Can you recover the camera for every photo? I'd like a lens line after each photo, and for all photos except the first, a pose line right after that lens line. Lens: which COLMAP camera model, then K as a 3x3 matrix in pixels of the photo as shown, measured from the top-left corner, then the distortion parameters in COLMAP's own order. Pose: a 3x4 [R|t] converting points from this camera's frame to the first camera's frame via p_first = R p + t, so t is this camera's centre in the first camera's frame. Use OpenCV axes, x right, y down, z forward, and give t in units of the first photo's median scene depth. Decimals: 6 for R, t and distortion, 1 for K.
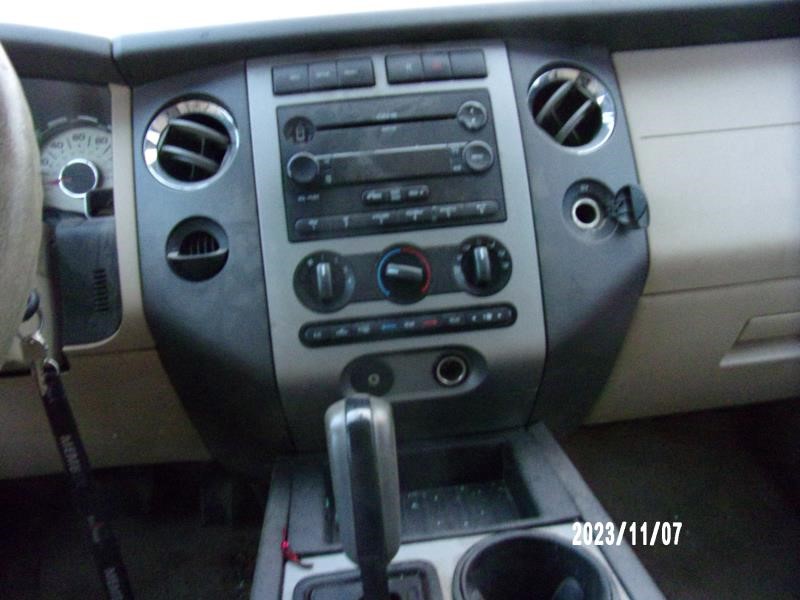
lens RADIAL K [[559.0, 0, 374.1], [0, 559.0, 301.2], [0, 0, 1]] dist [-0.035590, 0.000094]
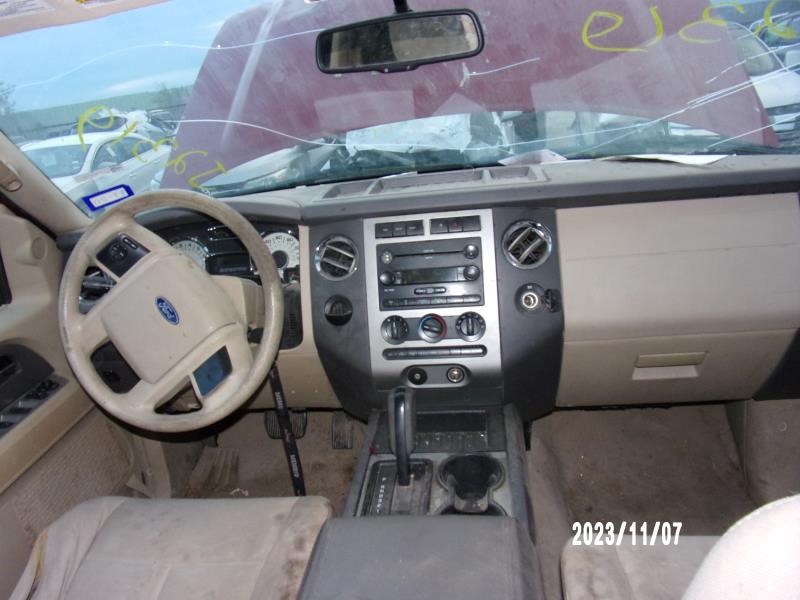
lens RADIAL K [[573.0, 0, 400.0], [0, 573.0, 300.0], [0, 0, 1]] dist [0.000928, -0.000046]
pose [[0.983052, 0.052224, -0.175730, 0.301790], [-0.039266, 0.996302, 0.076428, -0.310984], [0.179072, -0.068233, 0.981467, -1.113163]]
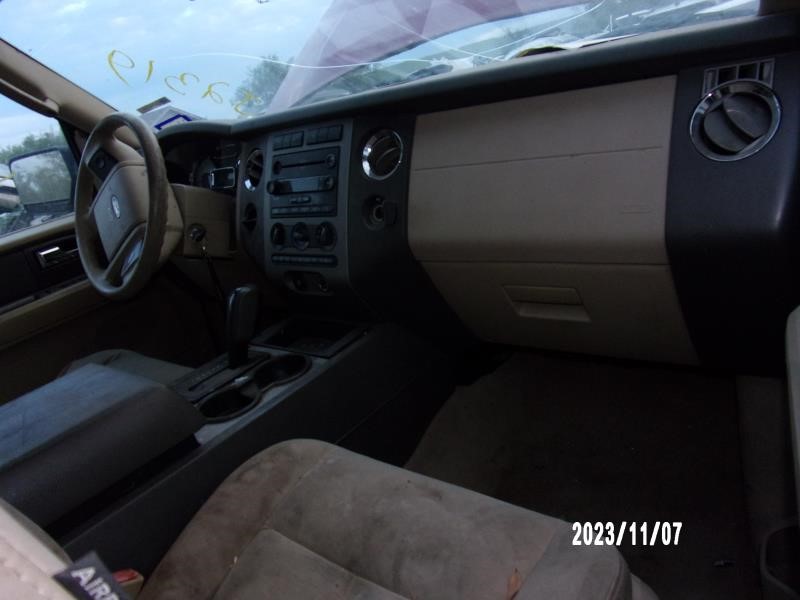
lens RADIAL K [[573.0, 0, 400.0], [0, 573.0, 300.0], [0, 0, 1]] dist [0.000928, -0.000046]
pose [[0.741218, 0.177863, -0.647272, 1.821401], [-0.071059, 0.979630, 0.187818, -0.252019], [0.667493, -0.093219, 0.738758, -0.425923]]
